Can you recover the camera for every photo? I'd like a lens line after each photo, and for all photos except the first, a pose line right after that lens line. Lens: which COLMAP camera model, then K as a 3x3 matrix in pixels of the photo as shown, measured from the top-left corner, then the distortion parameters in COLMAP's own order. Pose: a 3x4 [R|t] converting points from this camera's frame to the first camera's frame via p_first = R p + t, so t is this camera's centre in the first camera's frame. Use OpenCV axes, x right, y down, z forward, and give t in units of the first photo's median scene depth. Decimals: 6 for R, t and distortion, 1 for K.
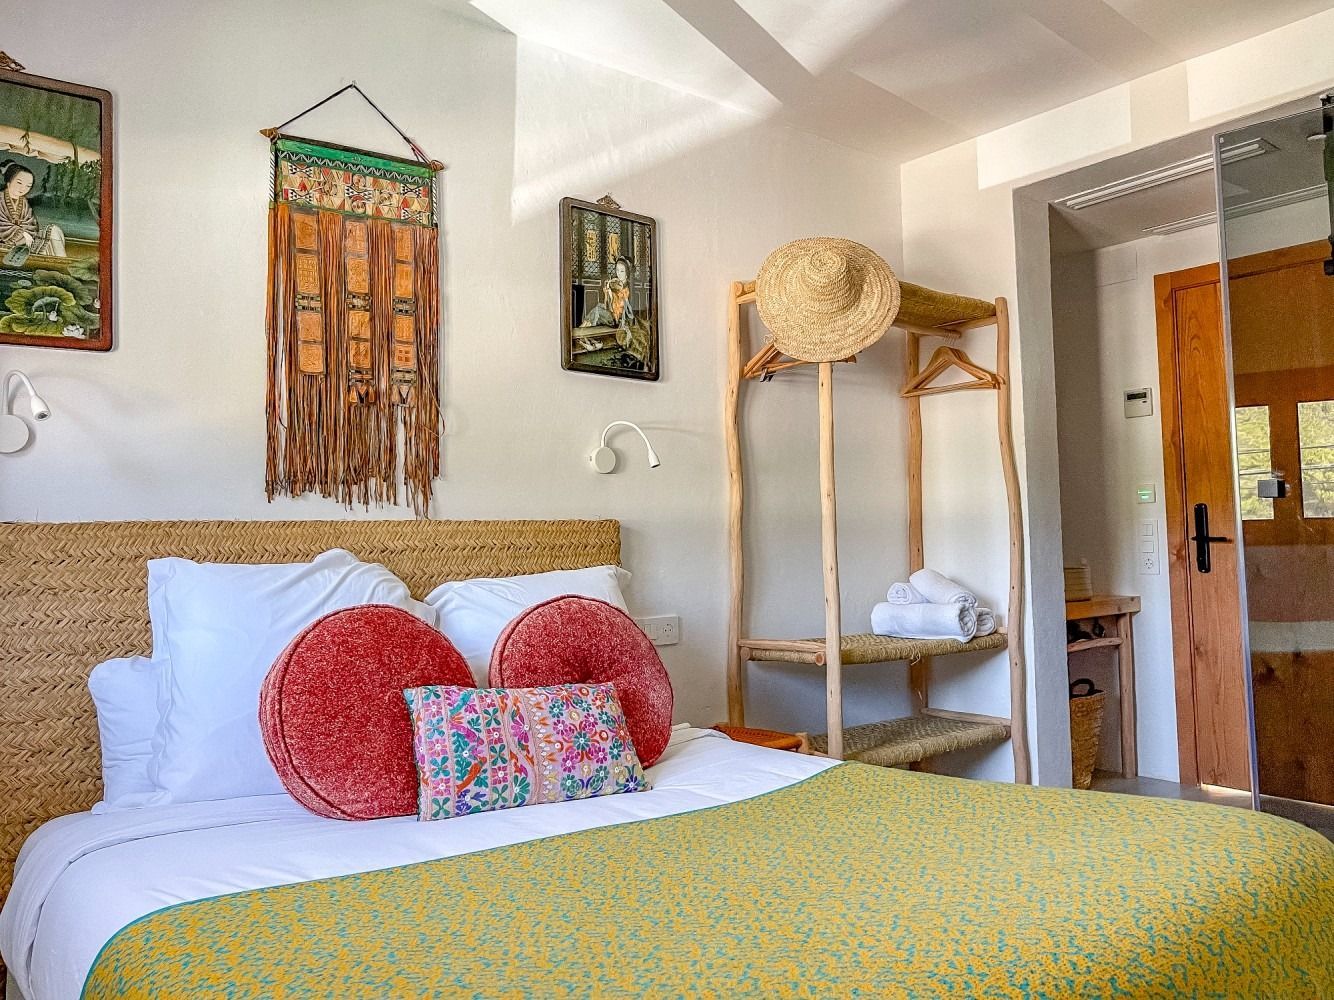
lens RADIAL K [[1059.8, 0, 672.8], [0, 1059.8, 491.5], [0, 0, 1]] dist [-0.057590, 0.087576]
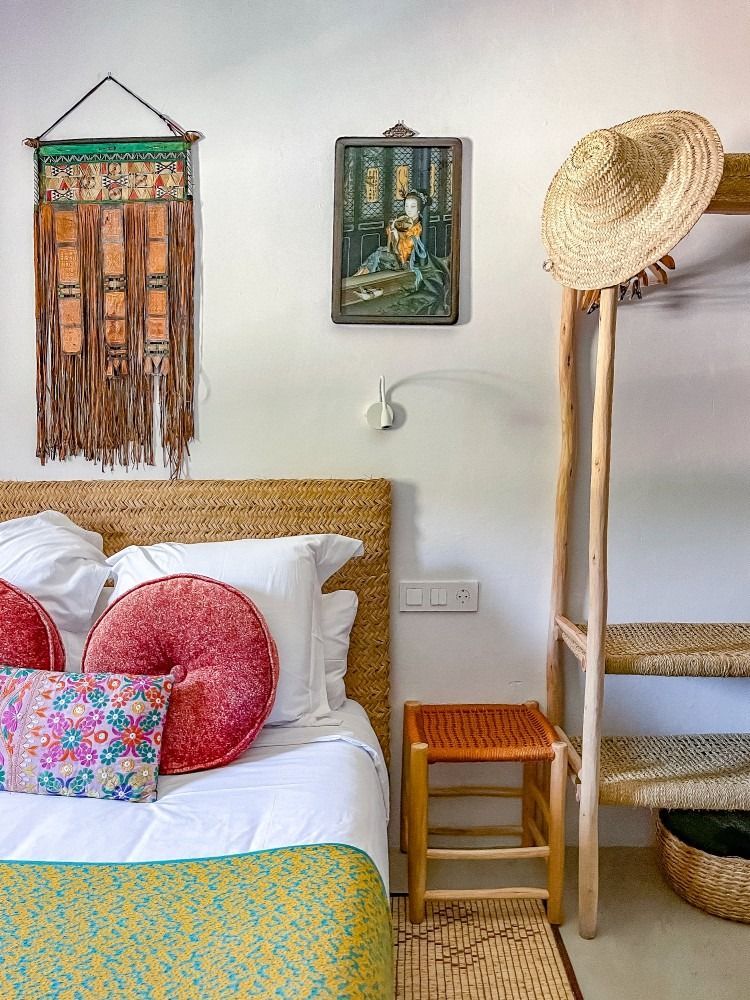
lens RADIAL K [[814.3, 0, 392.6], [0, 814.3, 490.5], [0, 0, 1]] dist [-0.039492, 0.066418]
pose [[0.767751, 0.063697, -0.637575, 0.476349], [0.023731, 0.991537, 0.127636, -0.064378], [0.640309, -0.113123, 0.759742, 0.504105]]
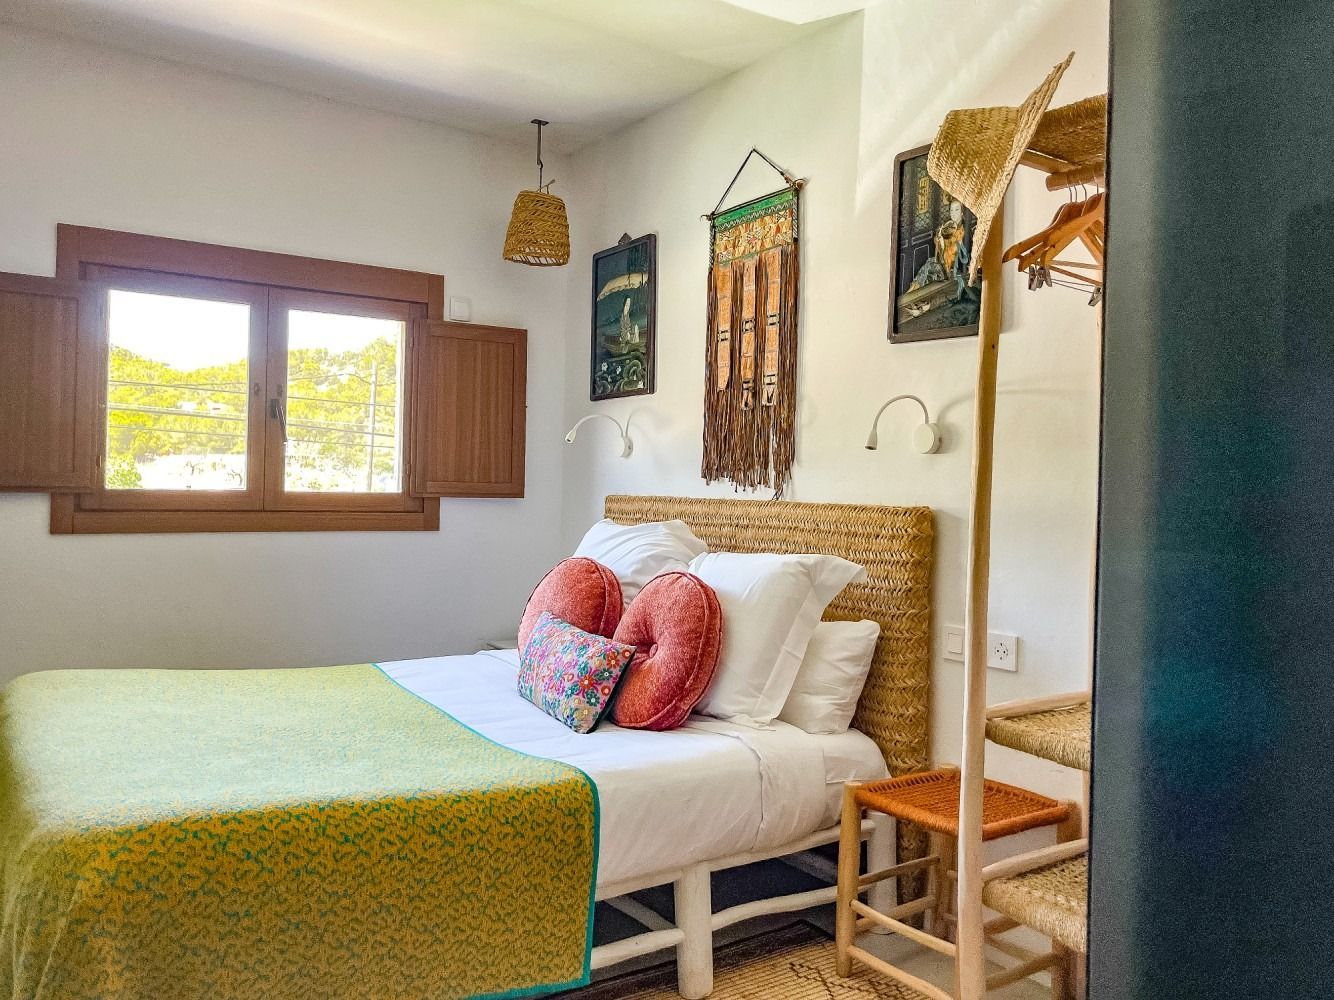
lens RADIAL K [[1059.8, 0, 694.6], [0, 1059.8, 501.0], [0, 0, 1]] dist [-0.057590, 0.087576]
pose [[-0.068637, 0.035151, -0.997022, 0.950878], [0.030919, 0.998974, 0.033092, -0.014303], [0.997162, -0.028556, -0.069654, 0.997243]]
